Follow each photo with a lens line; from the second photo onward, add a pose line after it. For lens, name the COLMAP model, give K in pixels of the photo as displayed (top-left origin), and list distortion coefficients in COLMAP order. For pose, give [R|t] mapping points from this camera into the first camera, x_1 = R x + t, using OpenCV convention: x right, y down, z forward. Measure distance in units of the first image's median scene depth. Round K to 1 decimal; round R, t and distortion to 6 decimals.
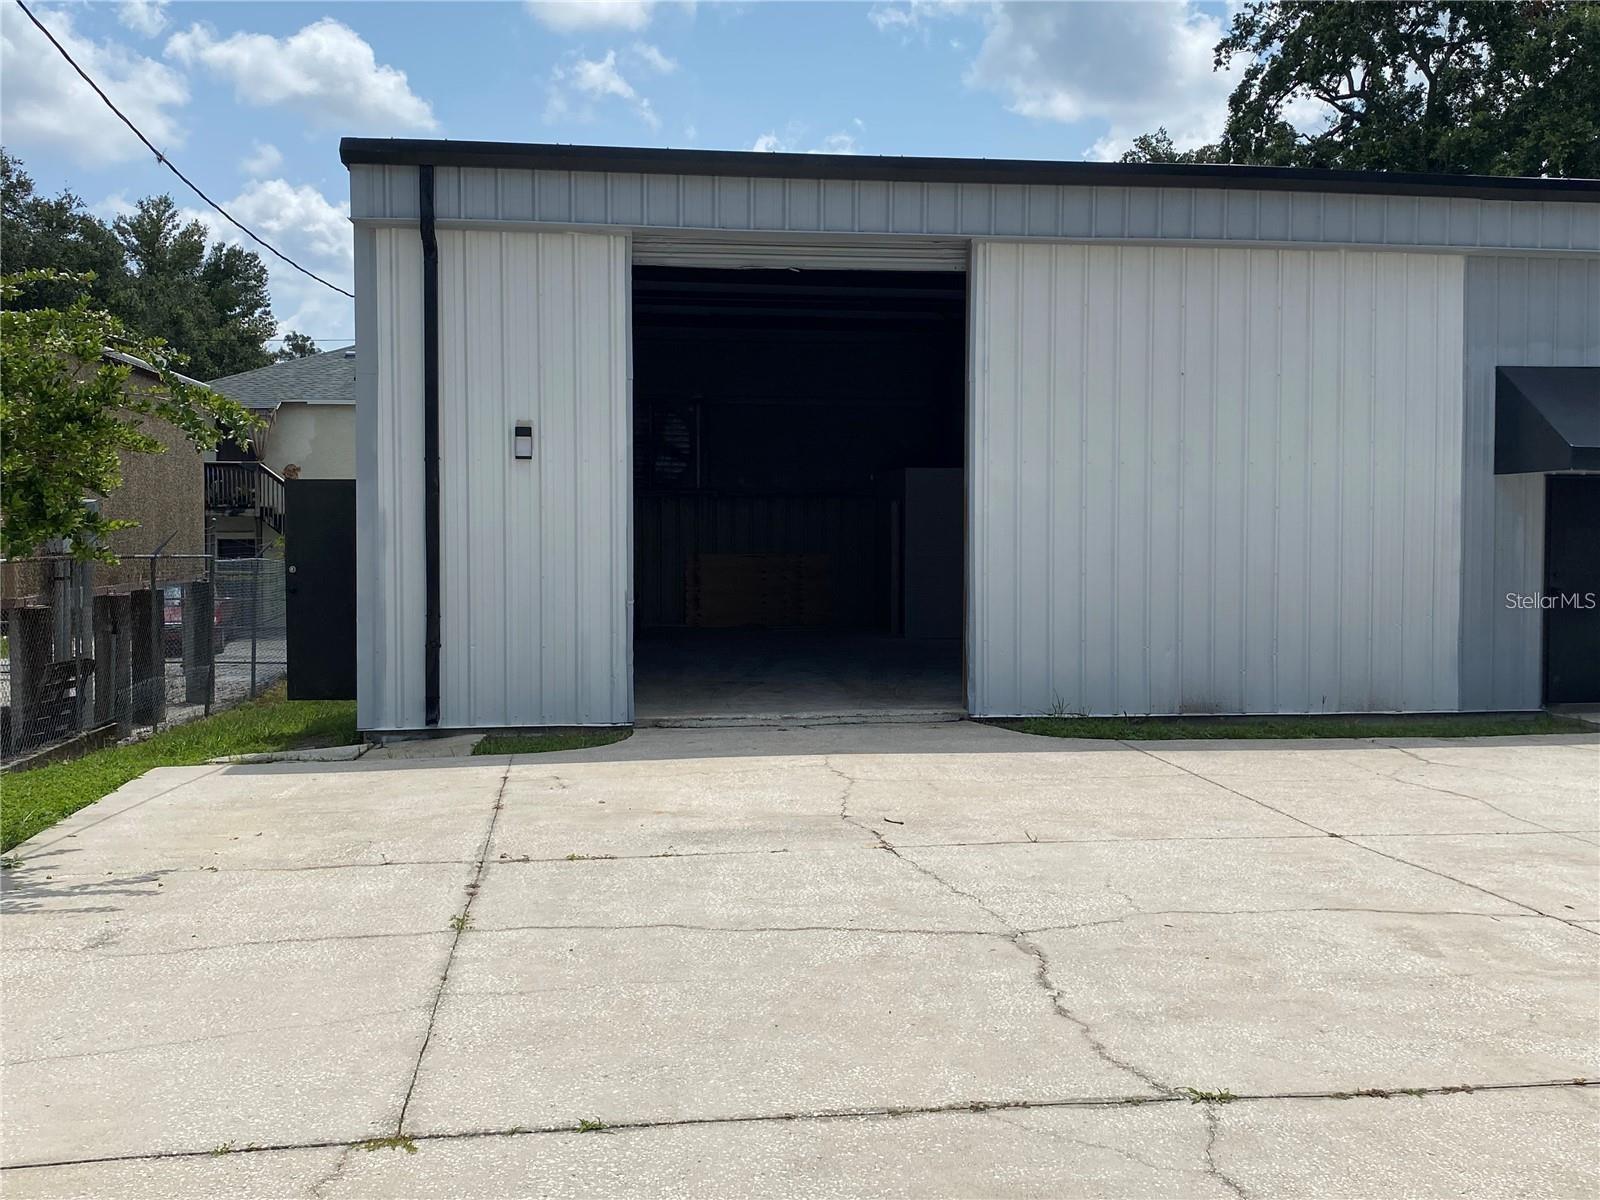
lens RADIAL K [[1712.8, 0, 800.0], [0, 1712.8, 600.0], [0, 0, 1]] dist [0.015835, 0.011174]
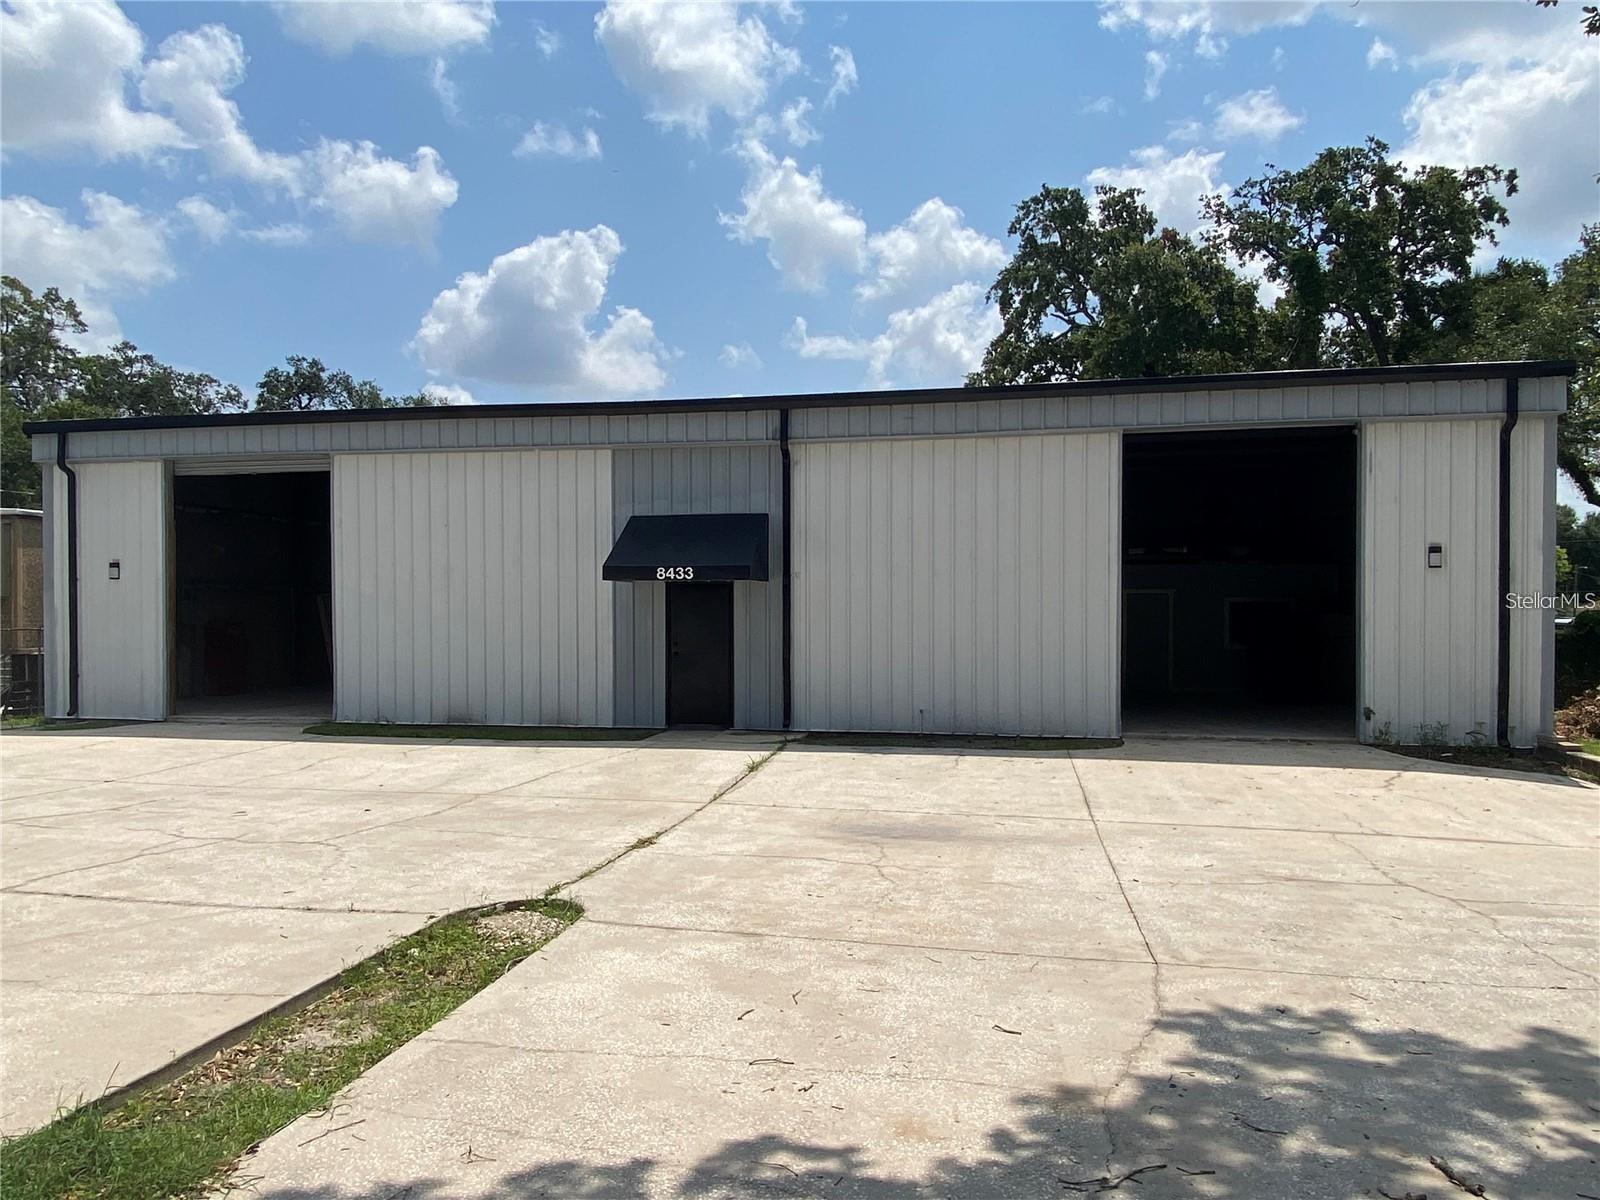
lens RADIAL K [[1025.3, 0, 800.0], [0, 1025.3, 600.0], [0, 0, 1]] dist [0.025538, -0.000475]
pose [[0.948847, -0.005090, -0.315694, 0.861001], [-0.012267, 0.998521, -0.052966, -0.005482], [0.315497, 0.054129, 0.947381, 0.133117]]
